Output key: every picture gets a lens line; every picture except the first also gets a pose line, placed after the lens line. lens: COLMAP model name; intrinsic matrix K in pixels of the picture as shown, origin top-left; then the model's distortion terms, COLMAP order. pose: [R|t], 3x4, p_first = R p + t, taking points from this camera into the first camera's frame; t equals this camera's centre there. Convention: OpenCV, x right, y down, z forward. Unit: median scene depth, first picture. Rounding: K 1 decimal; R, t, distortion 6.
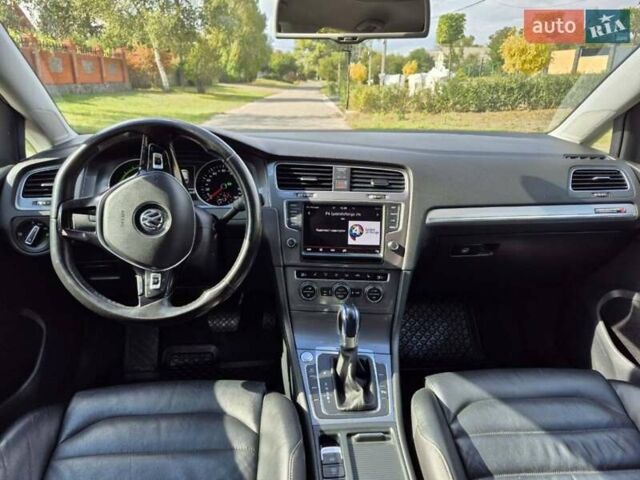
lens RADIAL K [[421.1, 0, 320.0], [0, 421.1, 240.0], [0, 0, 1]] dist [0.004710, -0.001557]
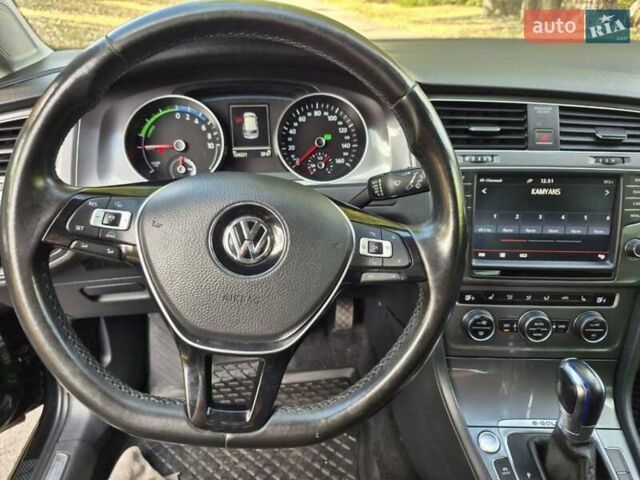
lens RADIAL K [[421.1, 0, 320.0], [0, 421.1, 240.0], [0, 0, 1]] dist [0.004710, -0.001557]
pose [[0.999792, -0.015934, 0.012759, -0.237433], [0.013920, 0.989367, 0.144772, -0.078400], [-0.014930, -0.144564, 0.989383, 0.412515]]
